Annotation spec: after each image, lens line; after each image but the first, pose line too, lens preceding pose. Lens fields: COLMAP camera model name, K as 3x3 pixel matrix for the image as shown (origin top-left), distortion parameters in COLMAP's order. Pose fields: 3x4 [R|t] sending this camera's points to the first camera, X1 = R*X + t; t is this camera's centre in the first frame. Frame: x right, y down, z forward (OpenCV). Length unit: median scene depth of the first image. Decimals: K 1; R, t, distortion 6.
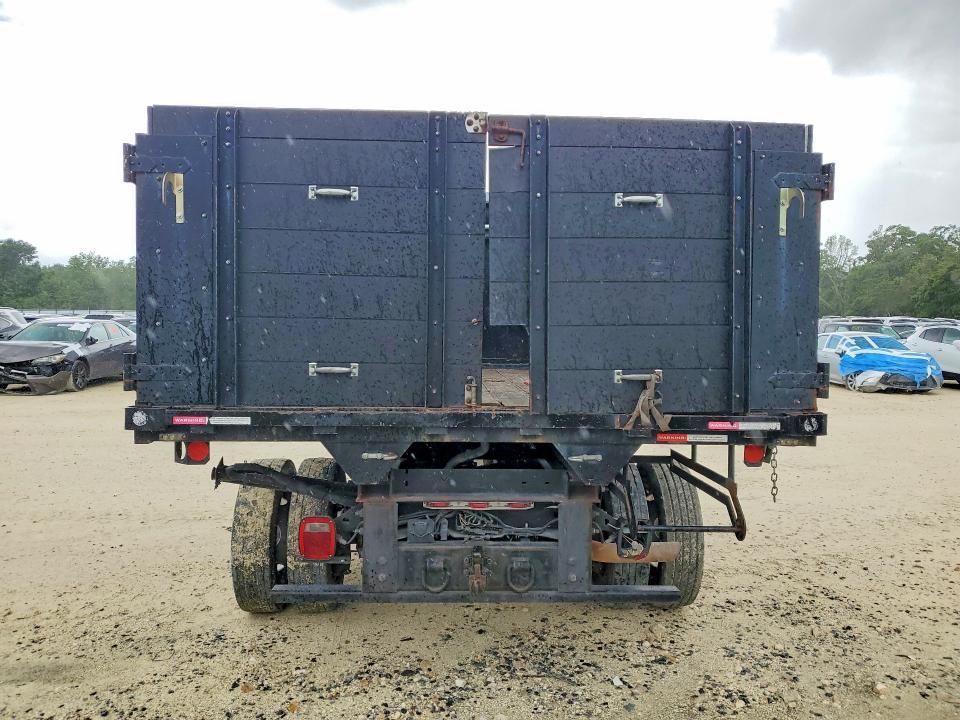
lens RADIAL K [[742.6, 0, 480.0], [0, 742.6, 360.0], [0, 0, 1]] dist [0.007778, 0.003790]
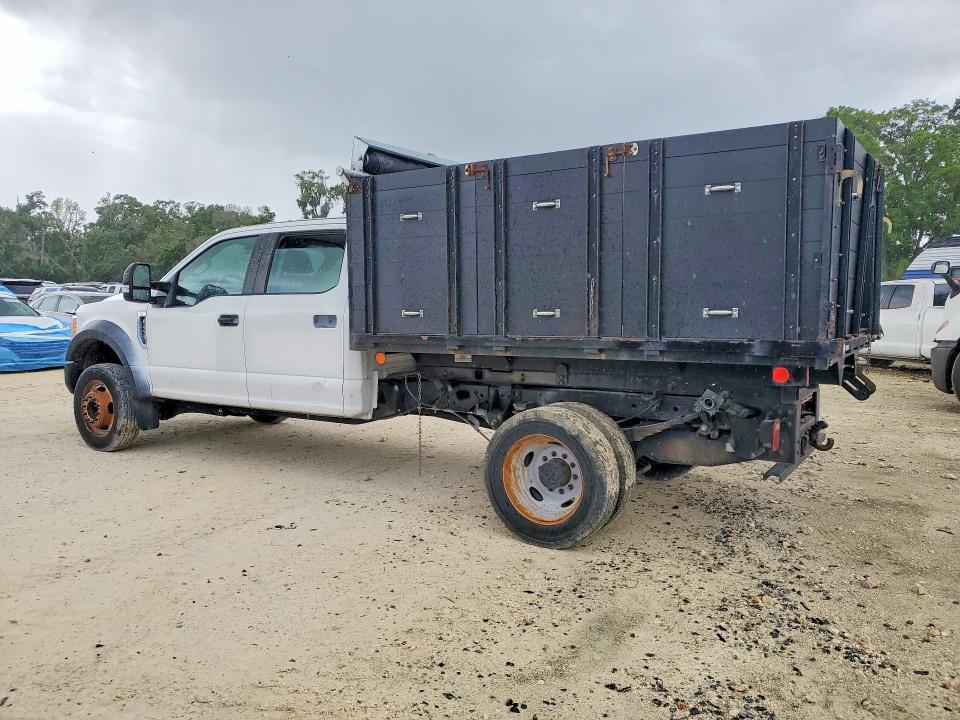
lens RADIAL K [[742.6, 0, 480.0], [0, 742.6, 360.0], [0, 0, 1]] dist [0.007778, 0.003790]
pose [[0.569219, -0.071037, 0.819112, -1.305354], [0.034635, 0.997448, 0.062434, -0.008622], [-0.821456, -0.007168, 0.570226, 0.504907]]
